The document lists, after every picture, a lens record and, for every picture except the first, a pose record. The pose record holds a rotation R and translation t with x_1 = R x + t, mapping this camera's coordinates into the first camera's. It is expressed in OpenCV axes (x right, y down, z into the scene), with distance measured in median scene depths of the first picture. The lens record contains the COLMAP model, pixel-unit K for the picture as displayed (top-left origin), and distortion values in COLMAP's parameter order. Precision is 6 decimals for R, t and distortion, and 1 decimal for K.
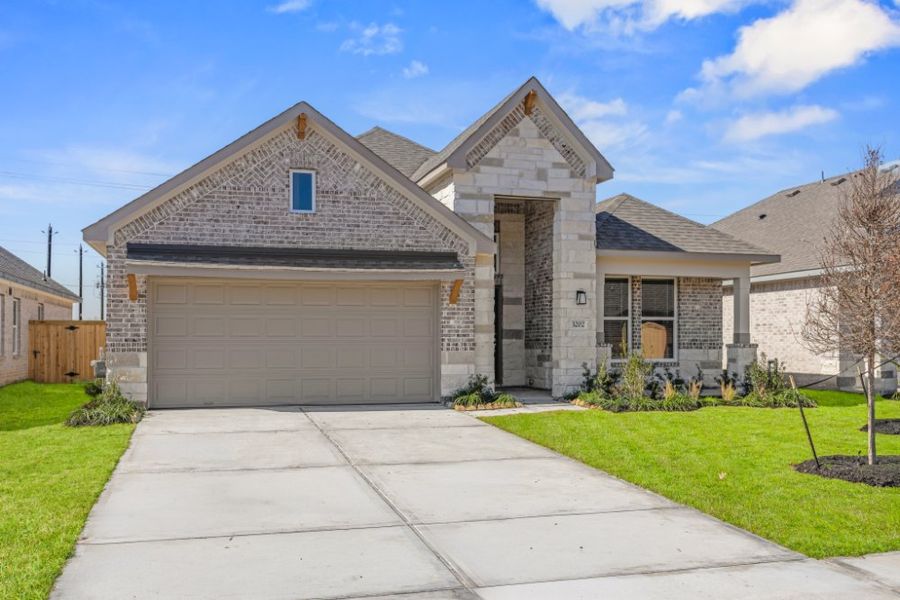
lens RADIAL K [[887.1, 0, 456.2], [0, 887.1, 304.0], [0, 0, 1]] dist [0.025305, 0.000000]
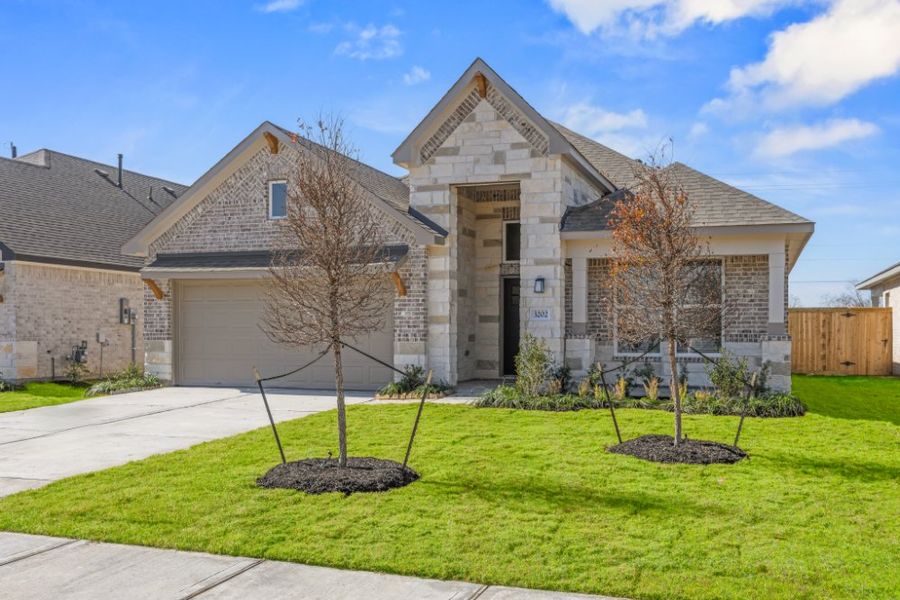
lens RADIAL K [[887.1, 0, 438.6], [0, 887.1, 319.2], [0, 0, 1]] dist [0.025305, 0.000000]
pose [[0.804636, -0.007223, -0.593724, 0.633088], [0.022850, 0.999562, 0.018807, 0.008512], [0.593328, -0.028700, 0.804449, 0.195881]]
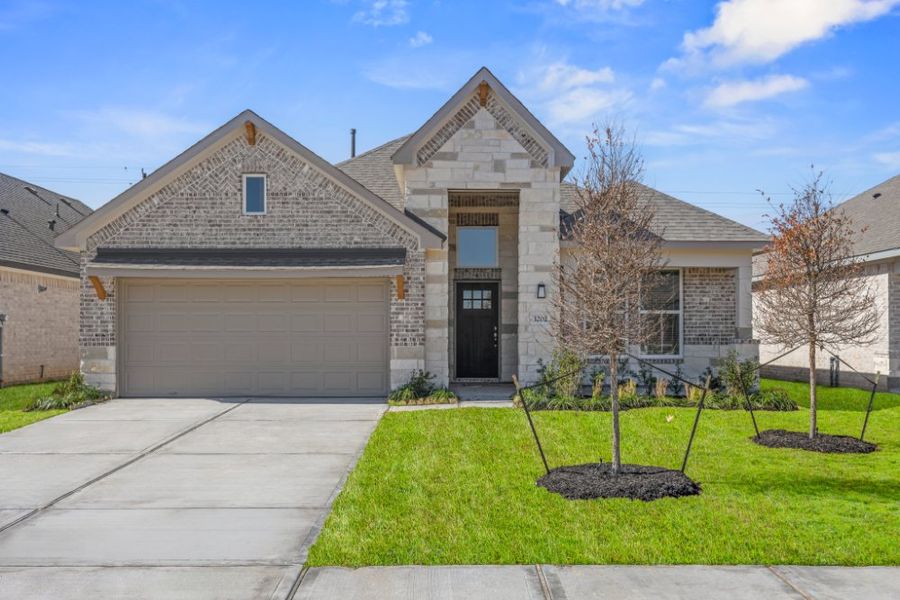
lens RADIAL K [[887.1, 0, 449.1], [0, 887.1, 303.5], [0, 0, 1]] dist [0.025305, 0.000000]
pose [[0.960256, -0.009511, -0.278958, 0.327035], [0.011290, 0.999925, 0.004771, 0.000404], [0.278892, -0.007731, 0.960291, 0.046527]]
